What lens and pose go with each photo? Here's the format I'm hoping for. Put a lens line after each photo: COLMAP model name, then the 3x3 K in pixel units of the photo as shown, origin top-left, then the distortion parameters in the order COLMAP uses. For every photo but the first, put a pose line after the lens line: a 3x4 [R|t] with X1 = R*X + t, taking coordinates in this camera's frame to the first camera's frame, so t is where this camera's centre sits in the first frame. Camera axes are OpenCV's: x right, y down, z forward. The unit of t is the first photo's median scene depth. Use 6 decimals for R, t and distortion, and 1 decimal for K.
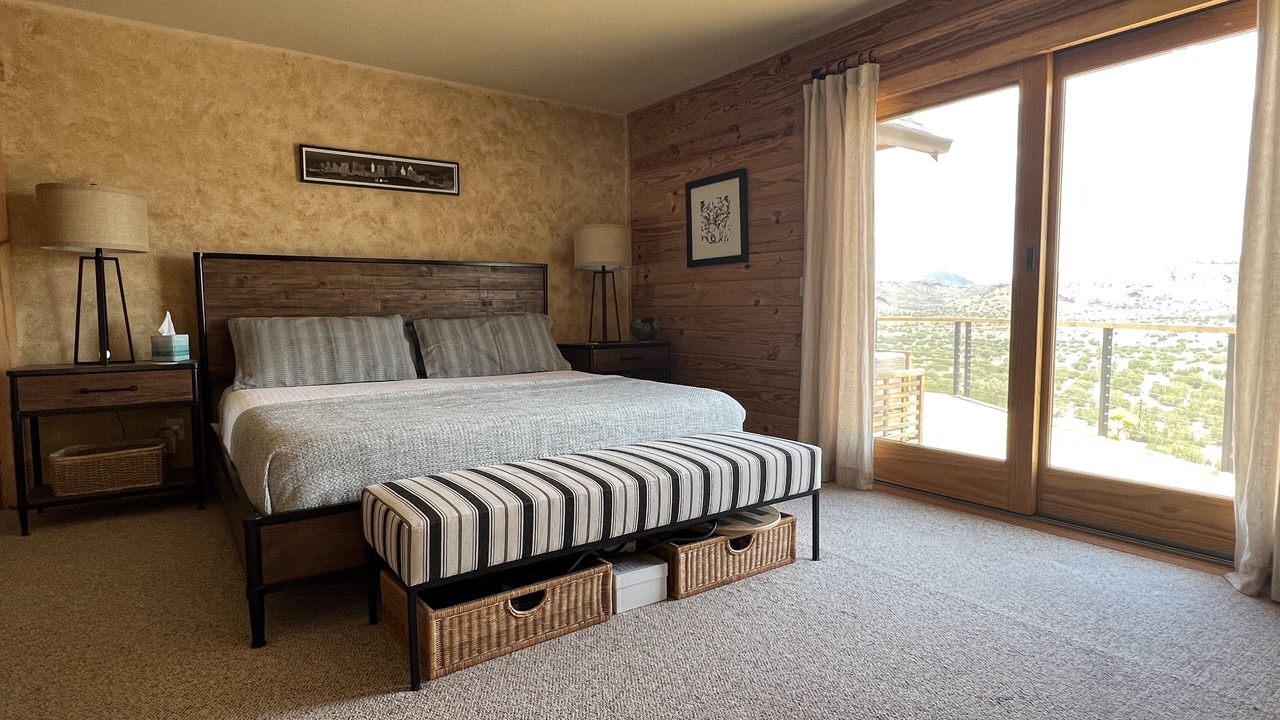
lens RADIAL K [[678.6, 0, 640.0], [0, 678.6, 360.0], [0, 0, 1]] dist [0.002433, 0.000388]
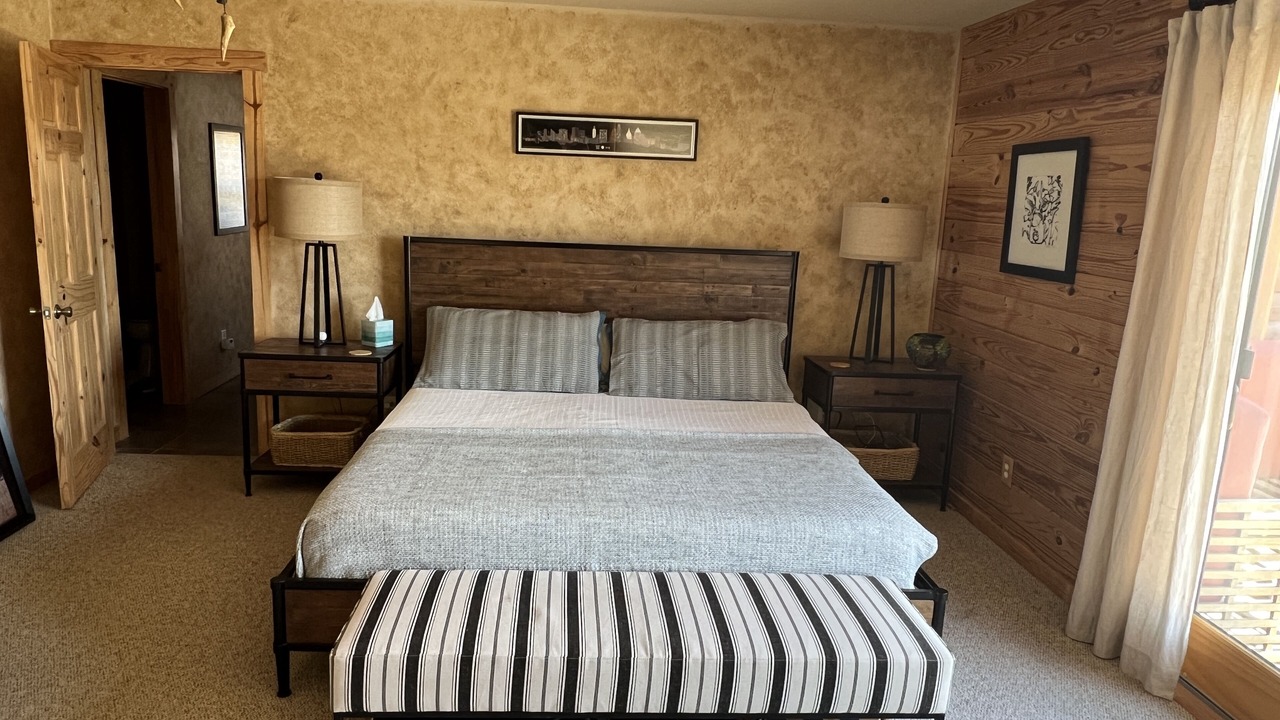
lens RADIAL K [[861.7, 0, 634.2], [0, 861.7, 365.0], [0, 0, 1]] dist [0.005684, -0.001920]
pose [[0.852534, 0.147884, -0.501314, 0.237835], [-0.090017, 0.986349, 0.137884, -0.151761], [0.514861, -0.072425, 0.854209, 0.082994]]
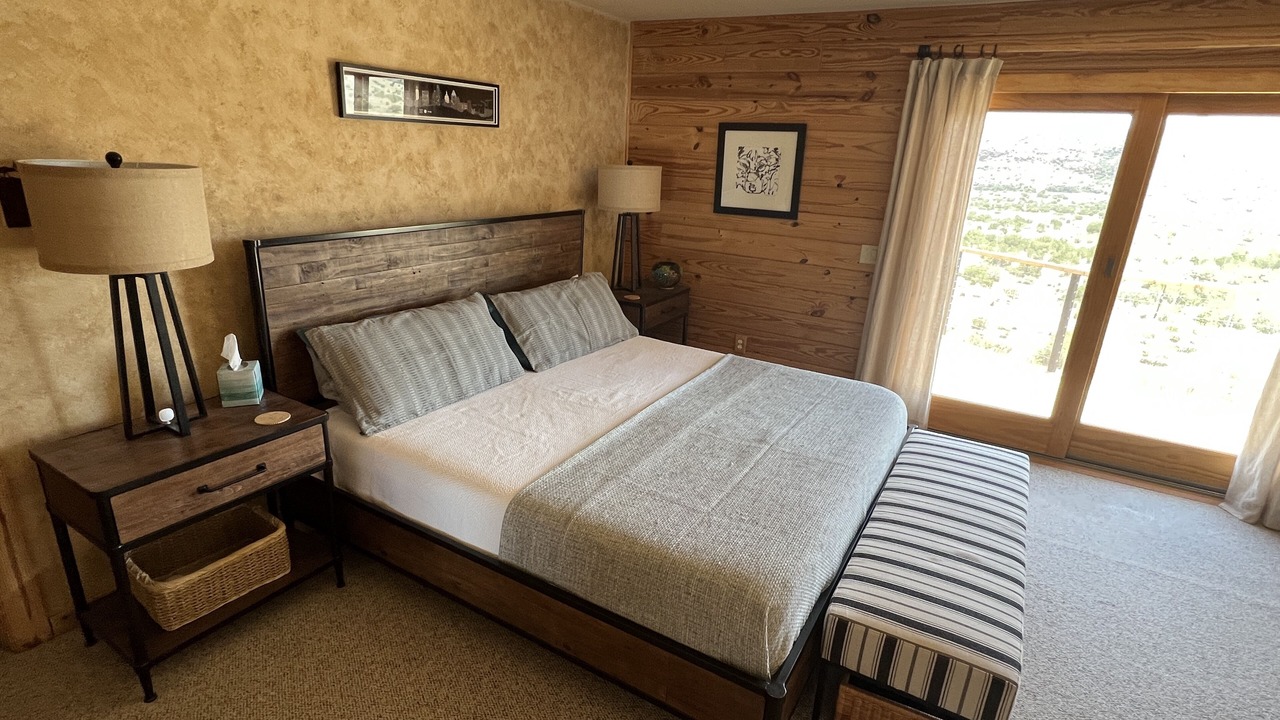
lens RADIAL K [[637.5, 0, 640.0], [0, 637.5, 360.0], [0, 0, 1]] dist [0.000360, 0.000181]
pose [[0.911768, -0.081538, 0.402530, -0.484214], [-0.020816, 0.969660, 0.243568, -0.177356], [-0.410177, -0.230457, 0.882408, 0.210559]]
